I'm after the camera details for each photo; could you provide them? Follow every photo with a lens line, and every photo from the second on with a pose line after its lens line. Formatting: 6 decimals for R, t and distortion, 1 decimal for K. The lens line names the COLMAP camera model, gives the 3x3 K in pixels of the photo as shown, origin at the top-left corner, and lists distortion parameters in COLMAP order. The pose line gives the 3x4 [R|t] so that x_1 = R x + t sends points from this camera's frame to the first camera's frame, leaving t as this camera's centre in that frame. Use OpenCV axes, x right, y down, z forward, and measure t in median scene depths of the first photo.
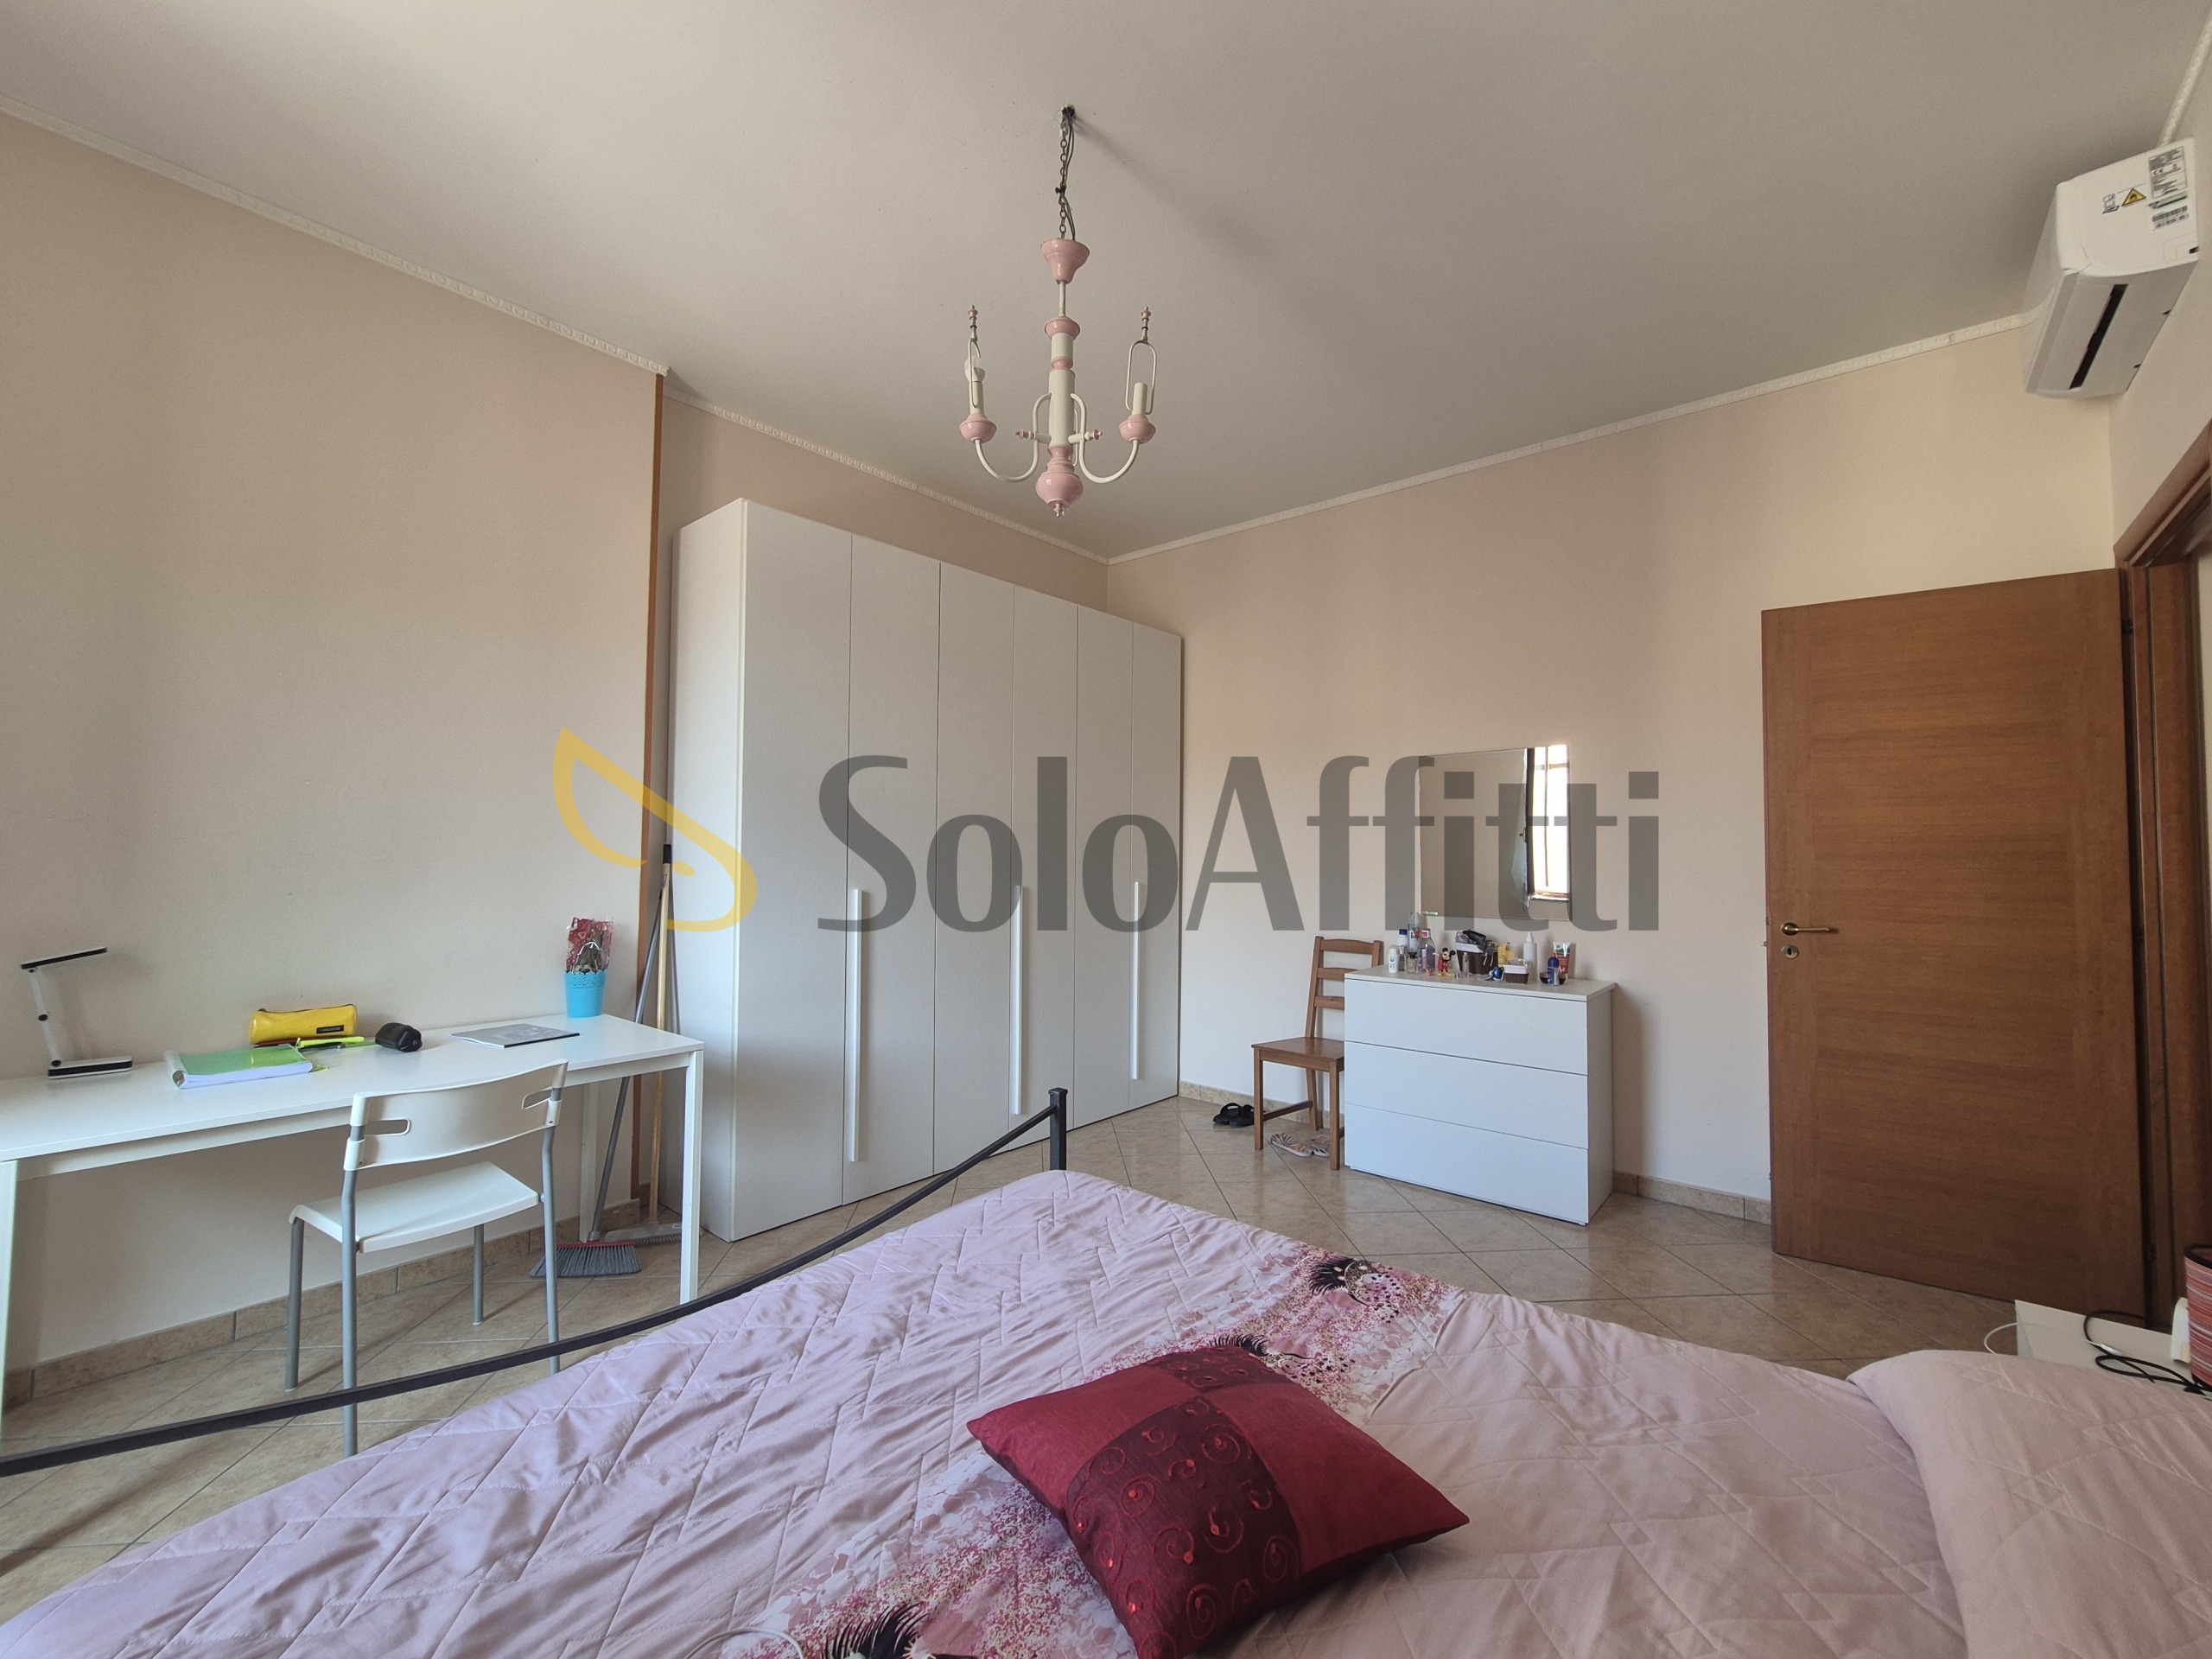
lens RADIAL K [[909.7, 0, 1114.9], [0, 909.7, 824.1], [0, 0, 1]] dist [-0.000632, -0.000173]
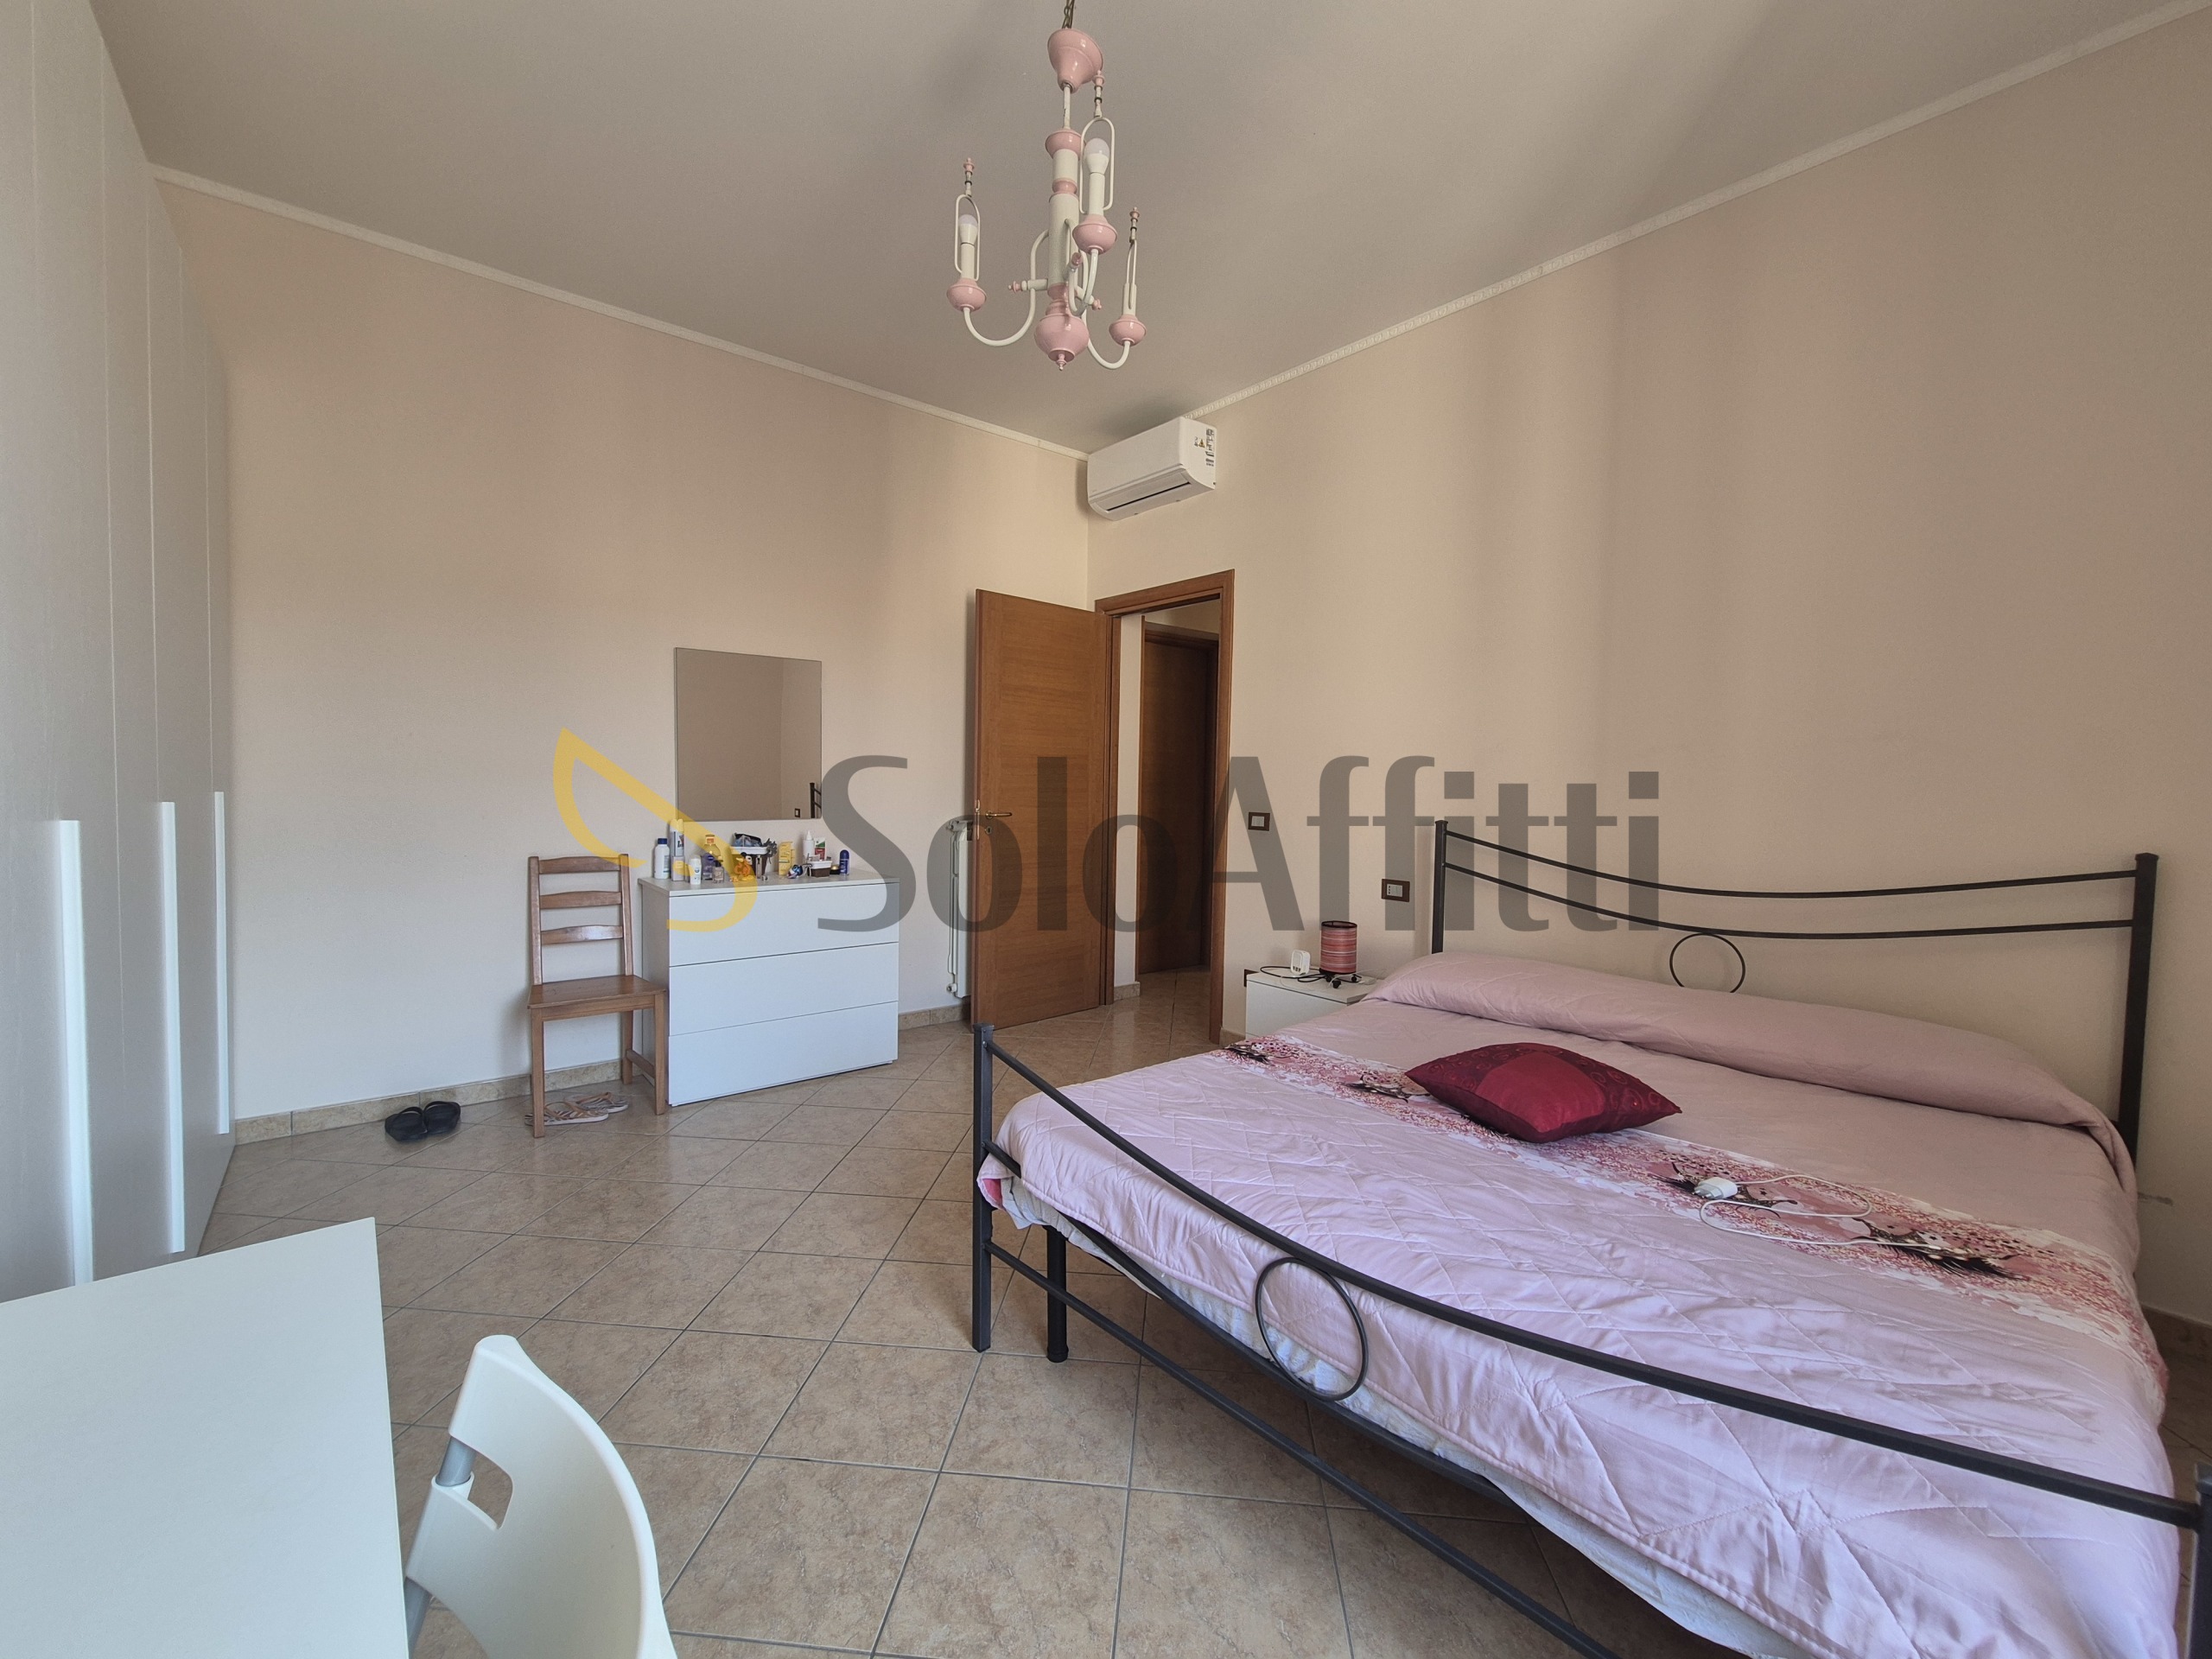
lens RADIAL K [[909.7, 0, 1114.9], [0, 909.7, 824.1], [0, 0, 1]] dist [-0.000632, -0.000173]
pose [[0.176649, -0.052265, 0.982885, -0.585689], [-0.054558, 0.996534, 0.062796, 0.024357], [-0.982761, -0.064718, 0.173185, 0.481563]]
